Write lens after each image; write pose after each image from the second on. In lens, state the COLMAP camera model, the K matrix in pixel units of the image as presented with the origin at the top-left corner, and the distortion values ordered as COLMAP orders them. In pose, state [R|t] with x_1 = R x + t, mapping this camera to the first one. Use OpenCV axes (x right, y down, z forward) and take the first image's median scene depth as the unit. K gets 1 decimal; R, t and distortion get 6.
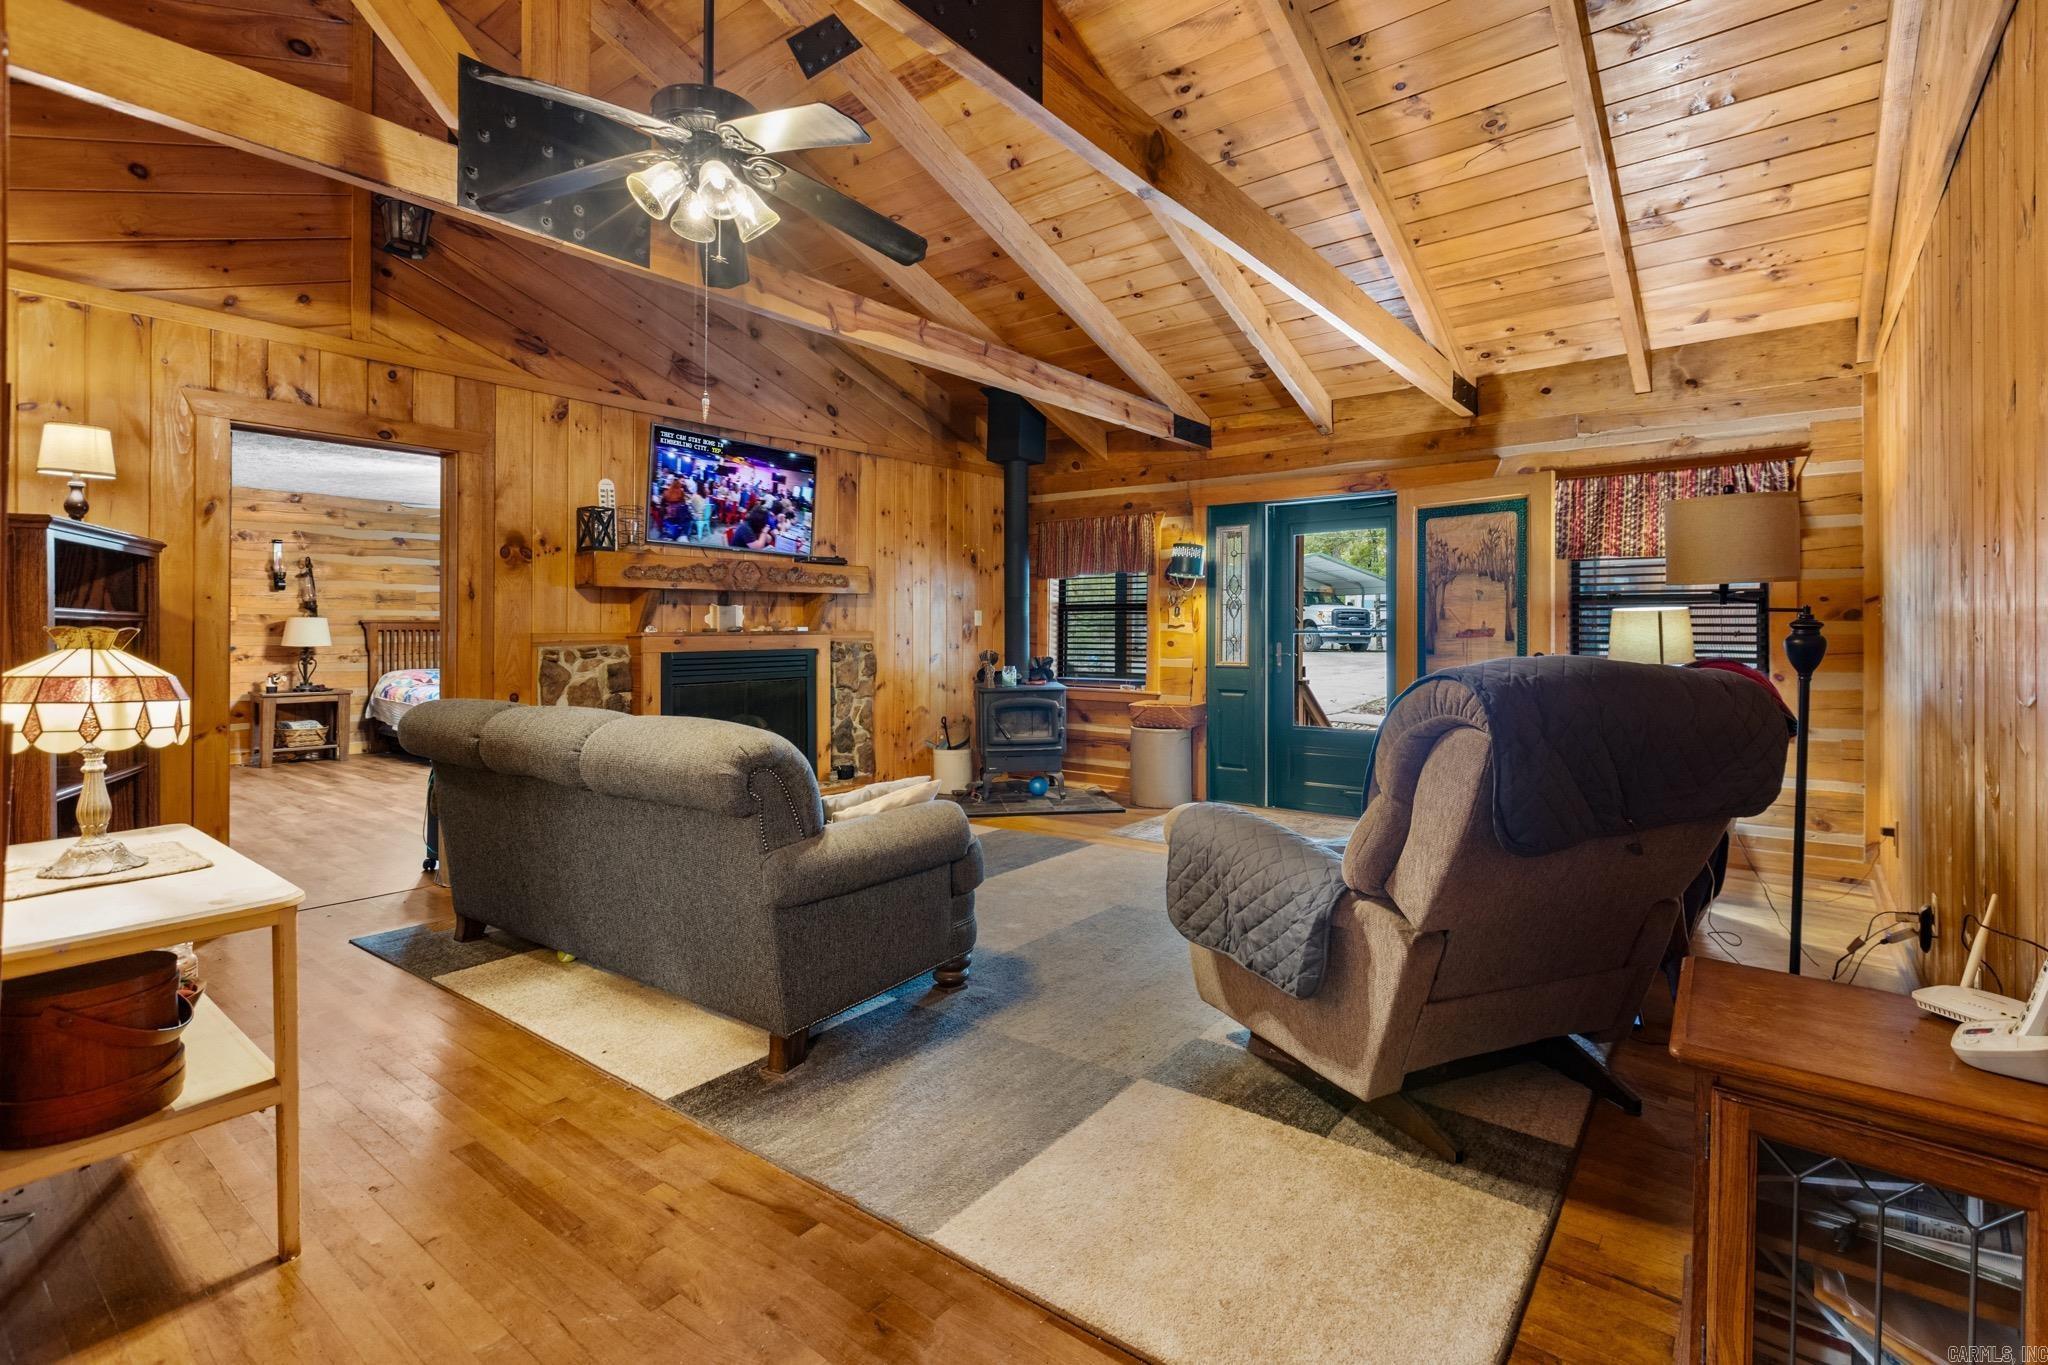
lens RADIAL K [[956.1, 0, 1046.7], [0, 956.1, 628.8], [0, 0, 1]] dist [-0.000428, -0.000183]
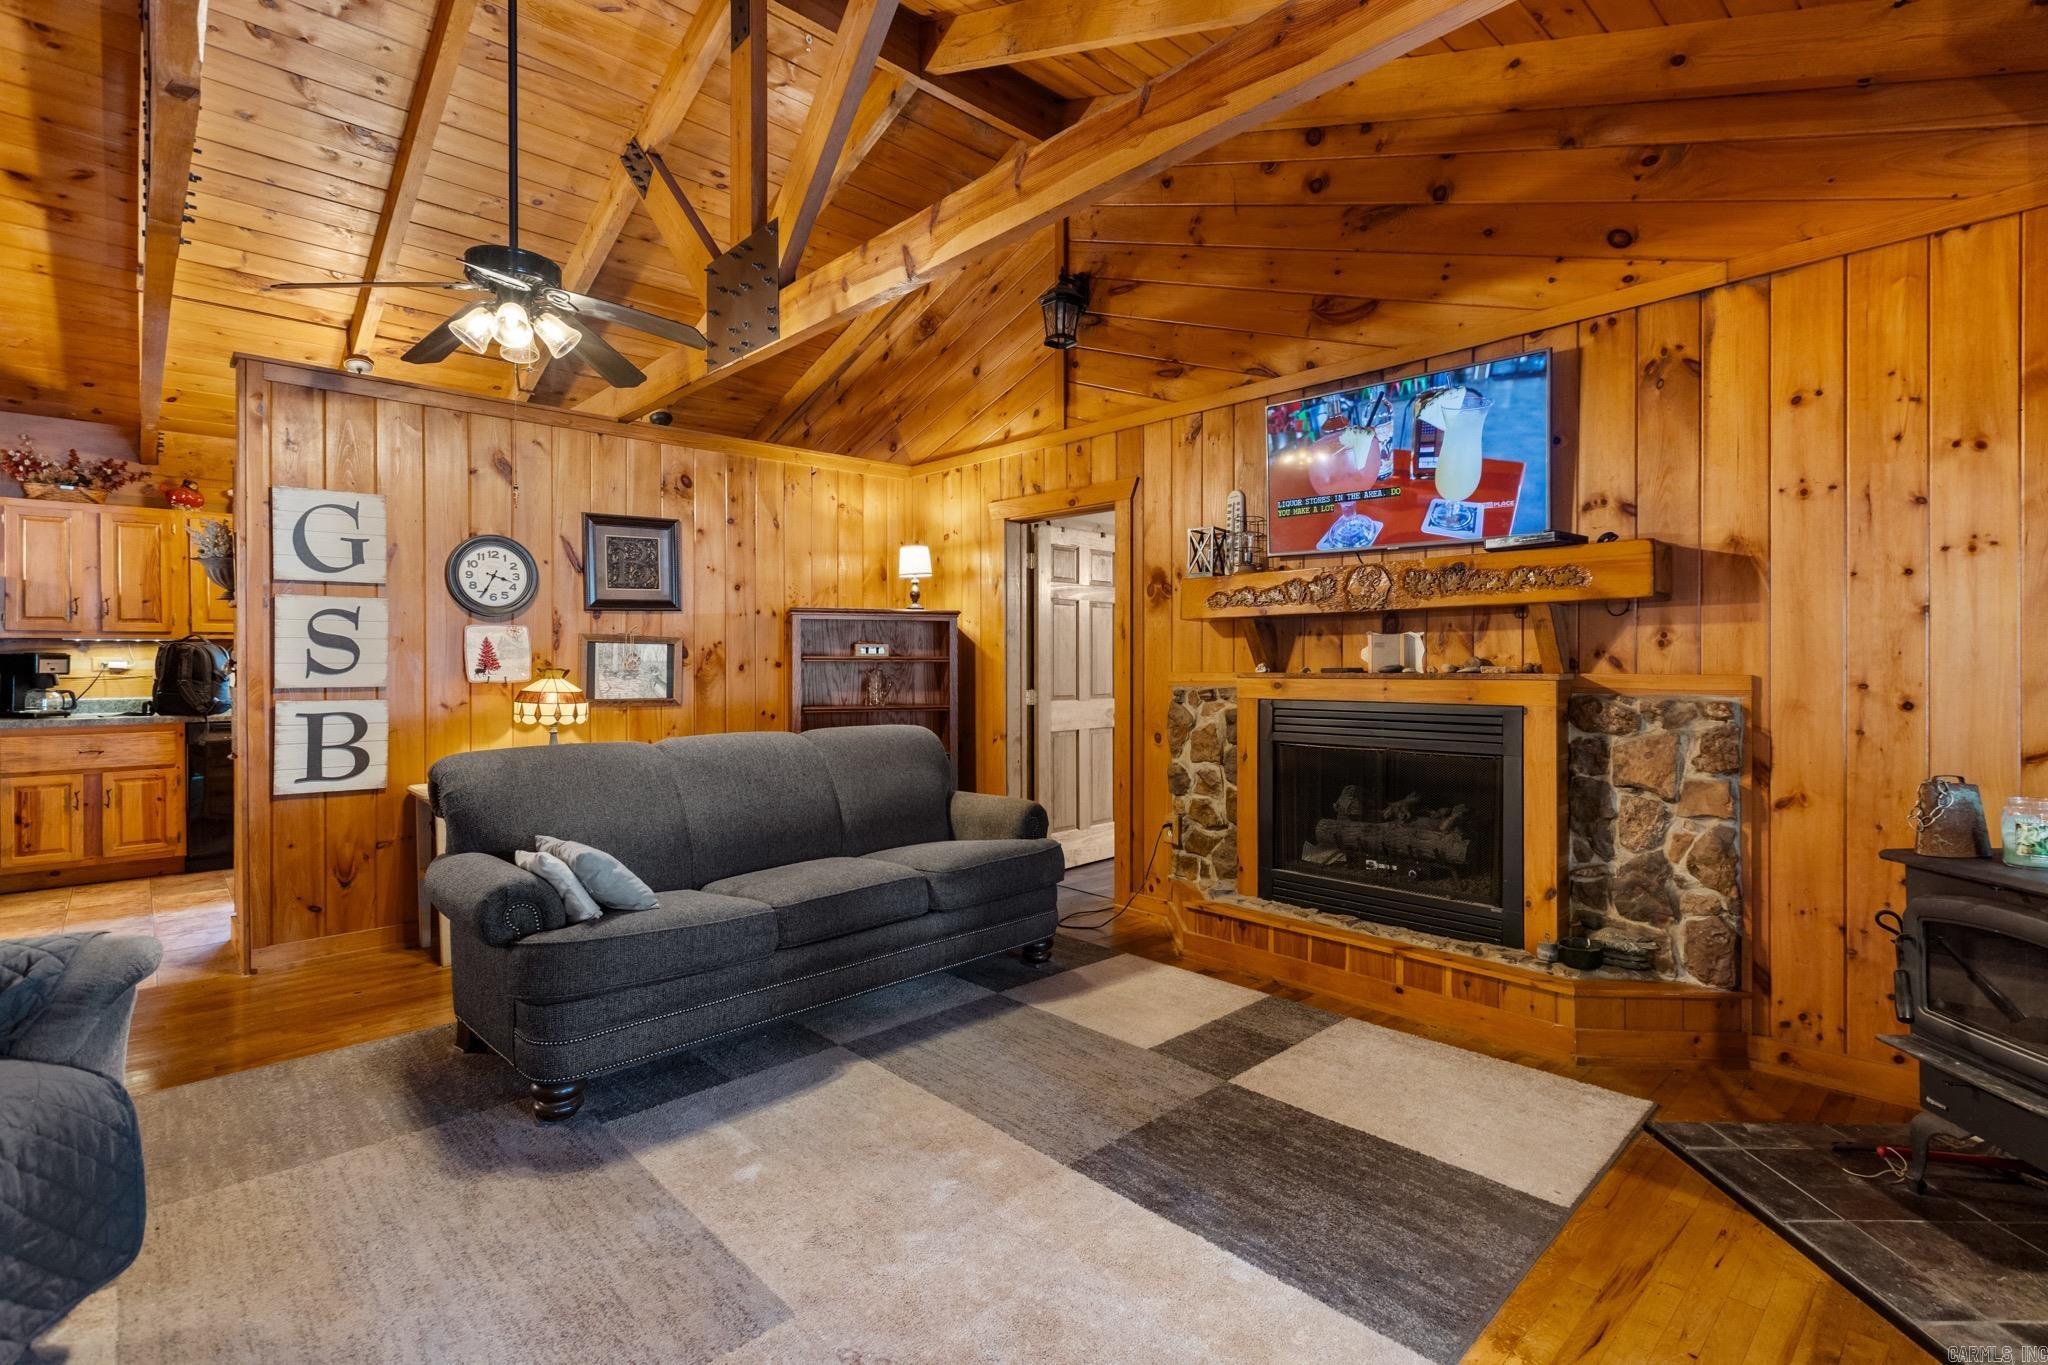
lens RADIAL K [[939.8, 0, 1029.9], [0, 939.8, 658.9], [0, 0, 1]] dist [-0.000609, 0.001012]
pose [[-0.155111, -0.001452, -0.987896, 0.370435], [0.003192, 0.999993, -0.001971, -0.006444], [0.987892, -0.003459, -0.155105, 0.902094]]
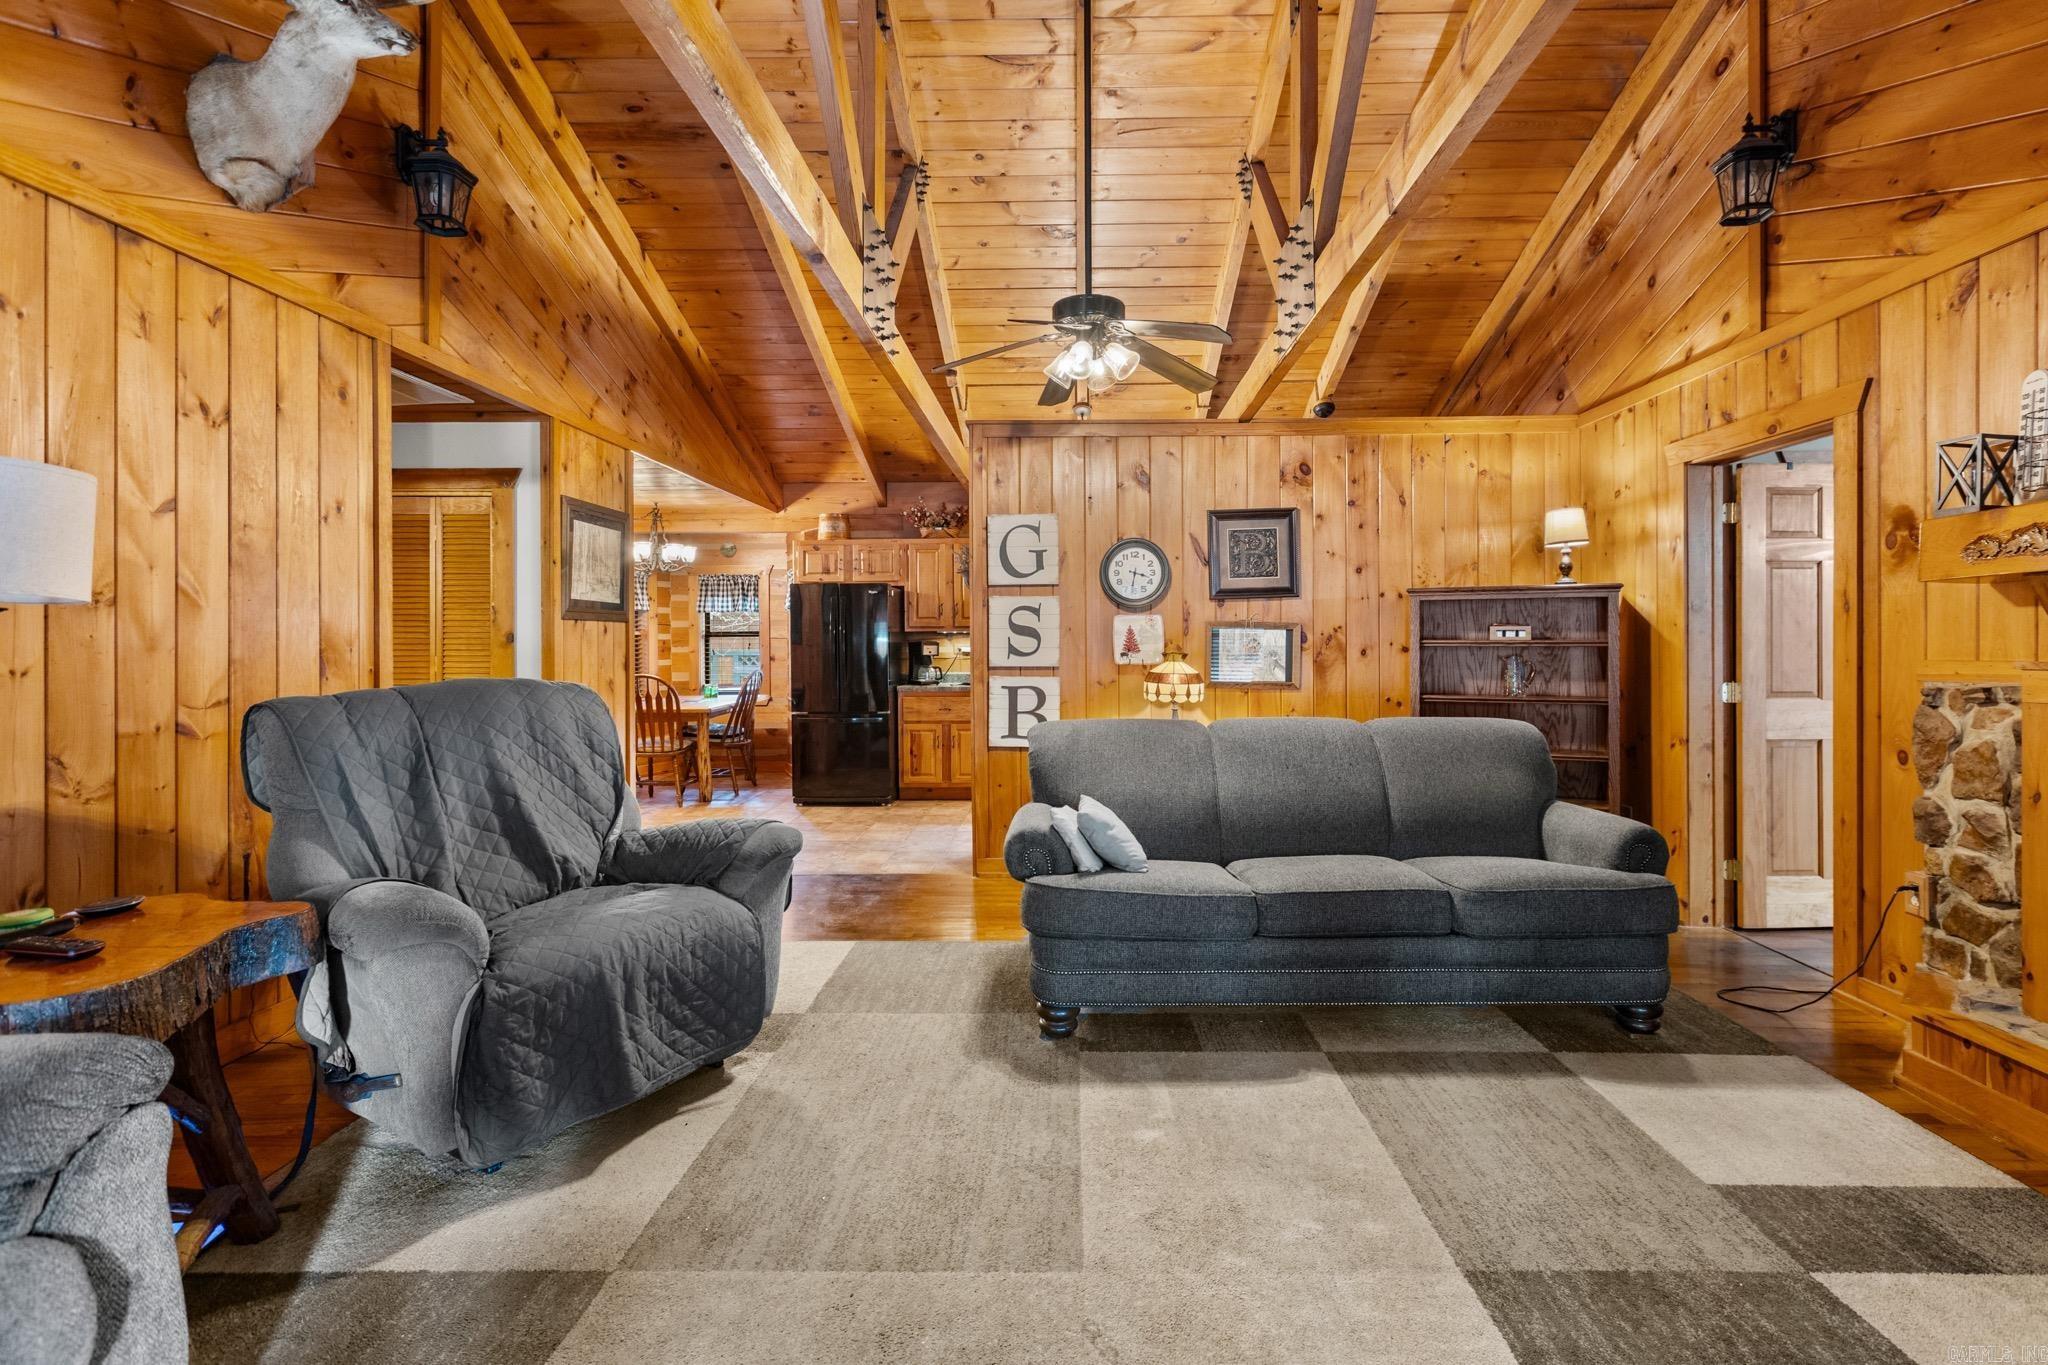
lens RADIAL K [[946.5, 0, 1066.0], [0, 946.5, 649.1], [0, 0, 1]] dist [-0.003054, 0.000384]
pose [[-0.801446, 0.002746, -0.598060, 0.267958], [0.003733, 0.999993, -0.000410, -0.004369], [0.598055, -0.002561, -0.801451, 1.042375]]
